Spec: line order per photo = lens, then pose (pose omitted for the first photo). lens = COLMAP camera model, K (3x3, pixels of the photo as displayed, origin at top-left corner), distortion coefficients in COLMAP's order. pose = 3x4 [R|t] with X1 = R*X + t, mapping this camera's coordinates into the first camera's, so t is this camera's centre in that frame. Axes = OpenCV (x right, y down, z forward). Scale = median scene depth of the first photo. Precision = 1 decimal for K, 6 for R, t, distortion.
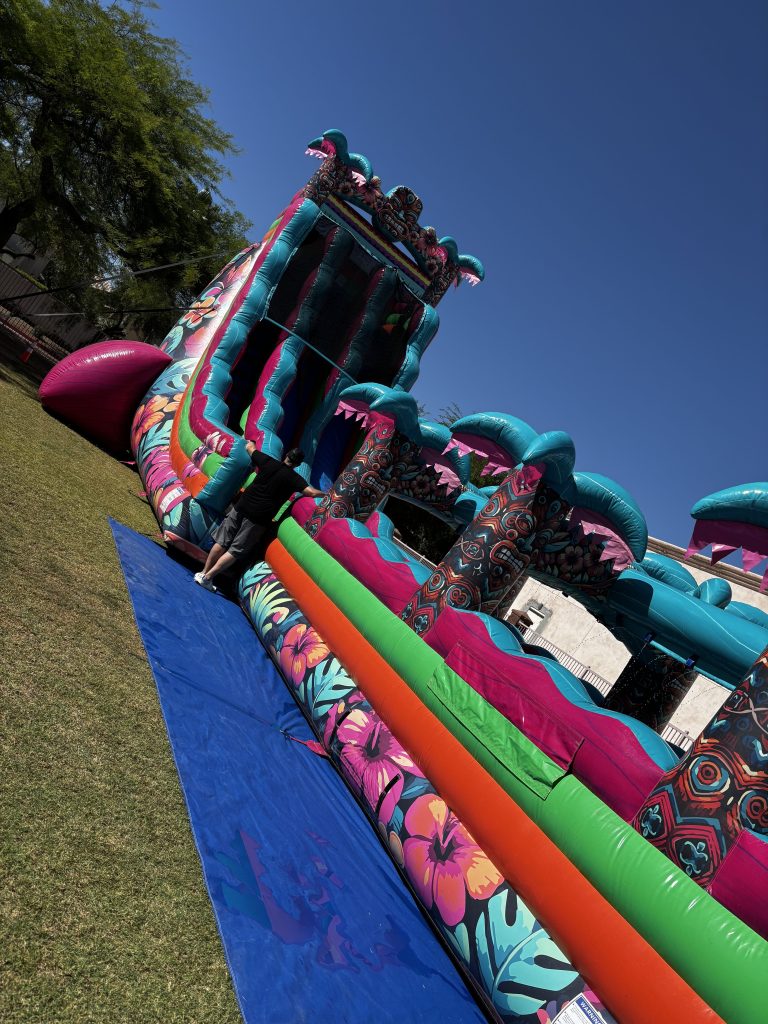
lens RADIAL K [[734.4, 0, 341.7], [0, 734.4, 514.6], [0, 0, 1]] dist [0.054489, -0.063402]
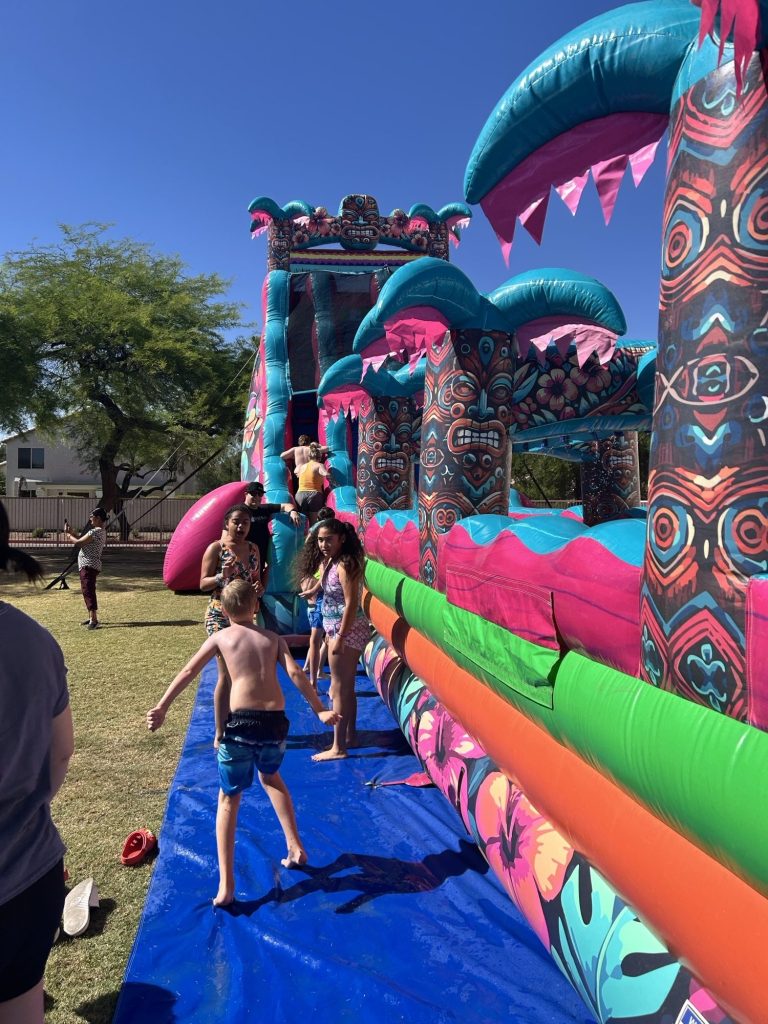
lens RADIAL K [[734.4, 0, 341.7], [0, 734.4, 514.6], [0, 0, 1]] dist [0.054489, -0.063402]
pose [[0.788881, -0.559079, -0.255144, 0.286183], [0.531109, 0.829112, -0.174633, 0.195920], [0.309176, 0.002256, 0.951002, 0.258055]]
